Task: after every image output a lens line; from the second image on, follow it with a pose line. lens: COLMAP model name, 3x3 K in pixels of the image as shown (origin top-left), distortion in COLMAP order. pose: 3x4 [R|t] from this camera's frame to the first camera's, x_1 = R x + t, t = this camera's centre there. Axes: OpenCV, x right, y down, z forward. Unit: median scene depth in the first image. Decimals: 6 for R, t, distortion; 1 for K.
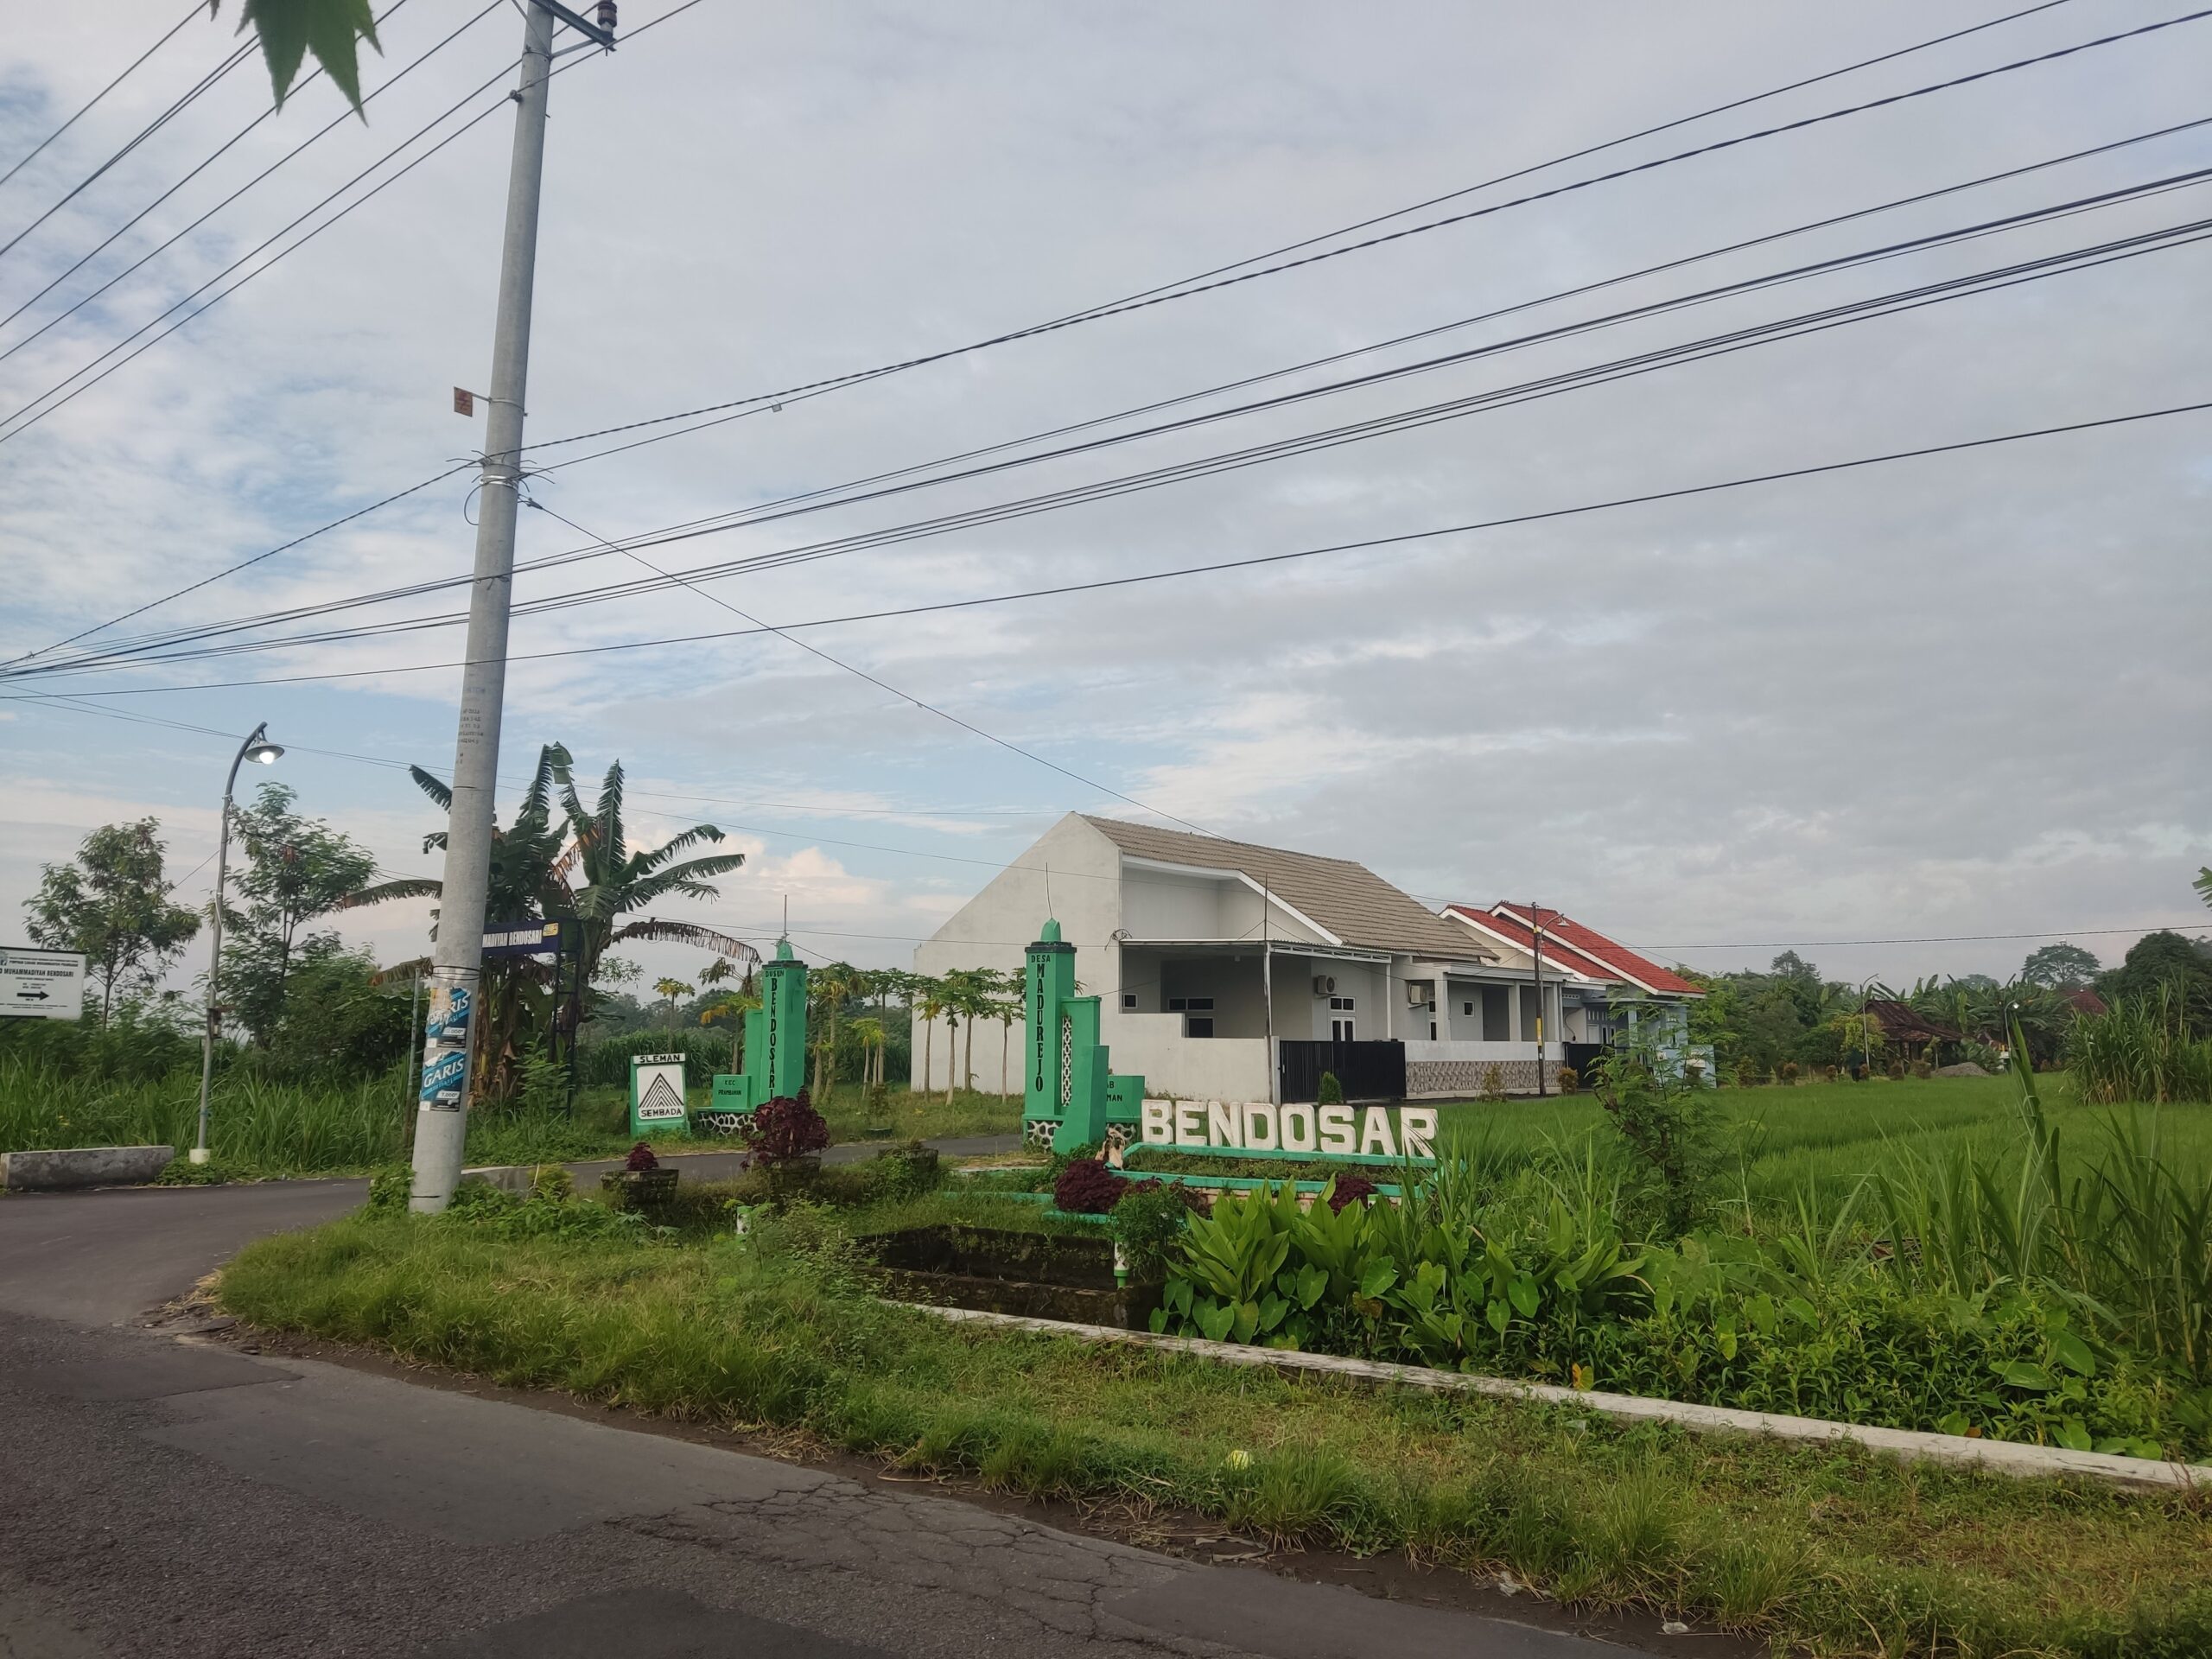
lens RADIAL K [[1567.1, 0, 1106.0], [0, 1567.1, 829.5], [0, 0, 1]] dist [0.009141, 0.002719]
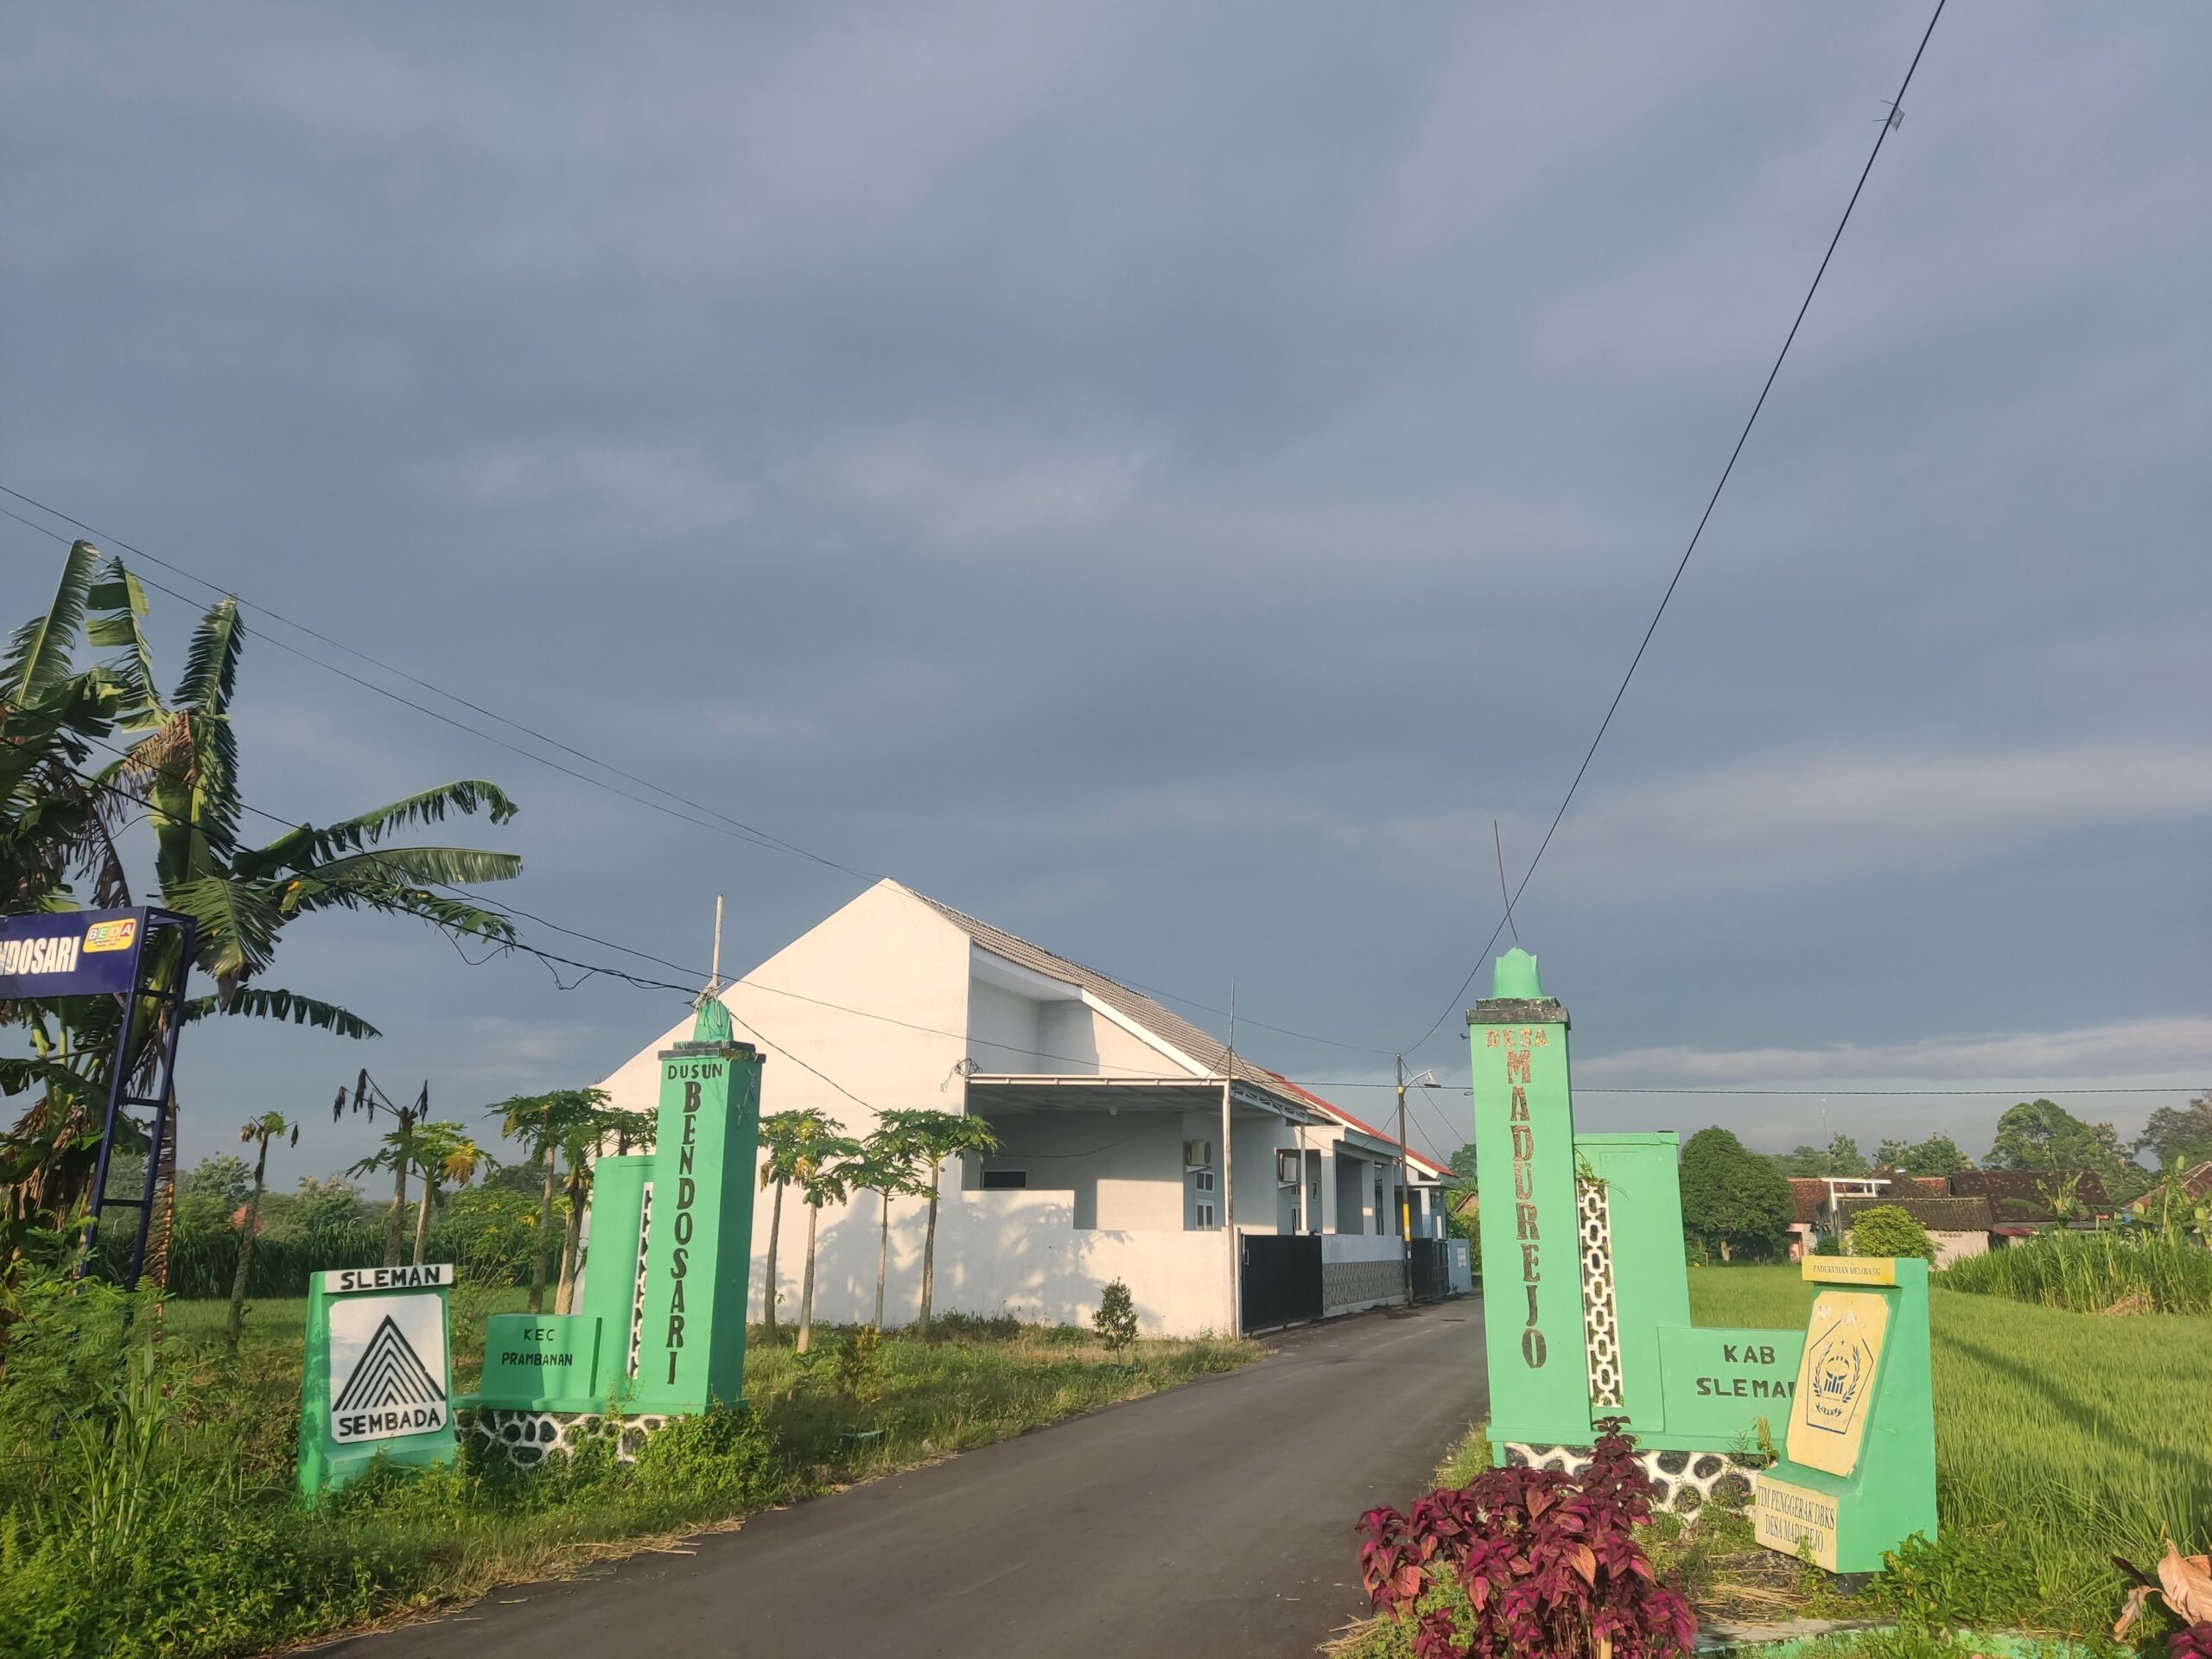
lens RADIAL K [[1567.1, 0, 1106.0], [0, 1567.1, 829.5], [0, 0, 1]] dist [0.009141, 0.002719]
pose [[0.958034, 0.072077, 0.277445, -0.313474], [-0.039048, 0.991665, -0.122787, 0.103485], [-0.283983, 0.106800, 0.952863, 0.769115]]
